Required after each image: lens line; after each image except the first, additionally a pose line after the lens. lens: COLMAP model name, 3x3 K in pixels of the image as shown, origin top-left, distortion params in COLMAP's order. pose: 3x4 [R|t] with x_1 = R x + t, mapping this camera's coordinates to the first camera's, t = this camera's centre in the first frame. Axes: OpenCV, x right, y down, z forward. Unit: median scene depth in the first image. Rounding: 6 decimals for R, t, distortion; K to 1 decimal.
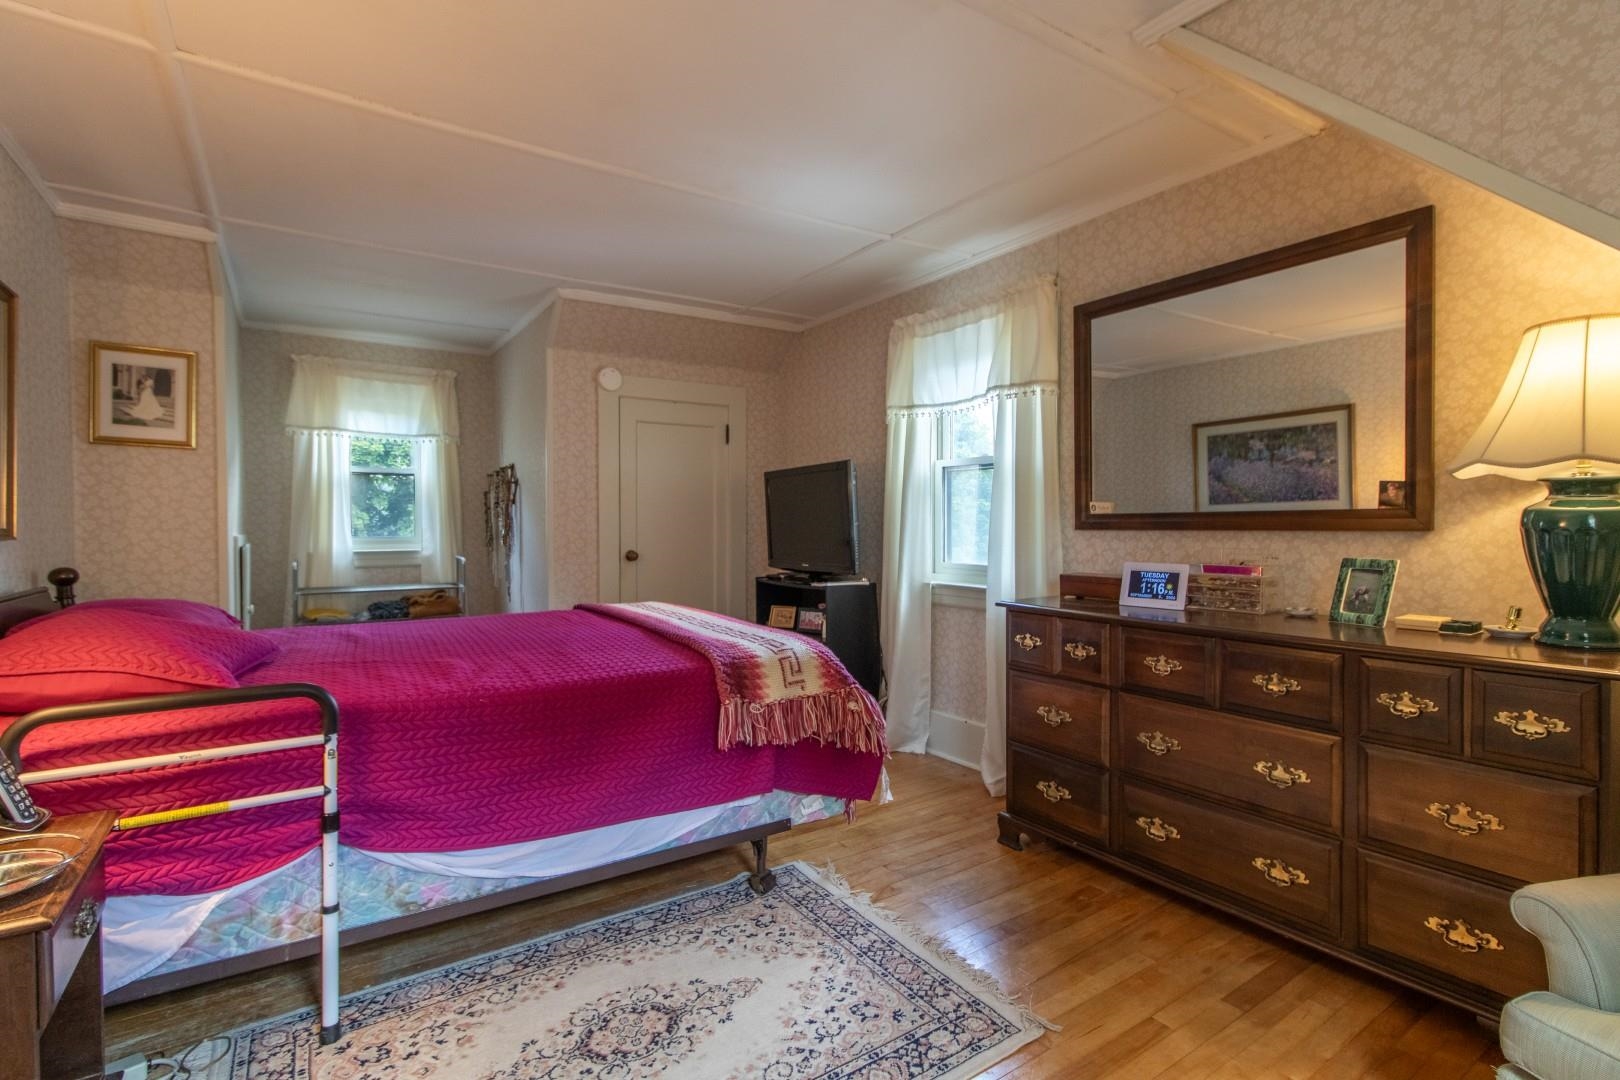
lens RADIAL K [[773.8, 0, 816.2], [0, 773.8, 506.6], [0, 0, 1]] dist [0.001042, 0.000400]
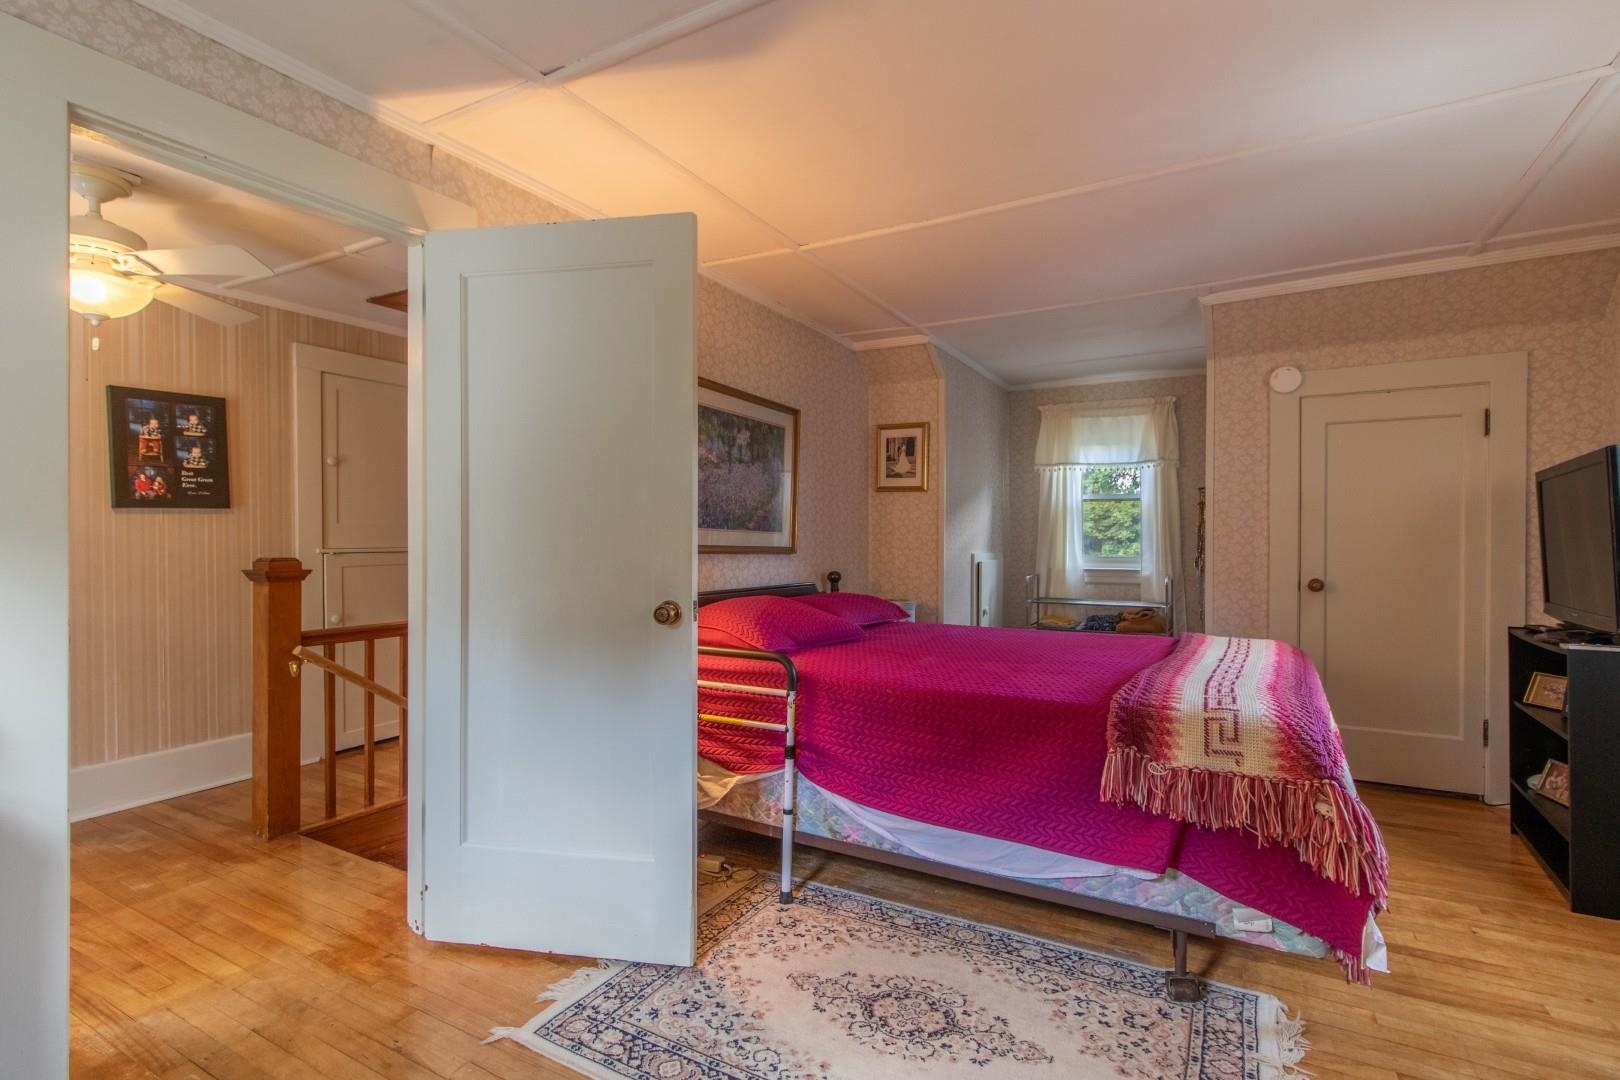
lens RADIAL K [[760.6, 0, 813.5], [0, 760.6, 508.0], [0, 0, 1]] dist [0.000826, 0.000279]
pose [[0.450151, -0.036285, -0.892215, 0.496826], [0.014409, 0.999339, -0.033372, -0.000910], [0.892836, 0.002167, 0.450377, 0.288416]]
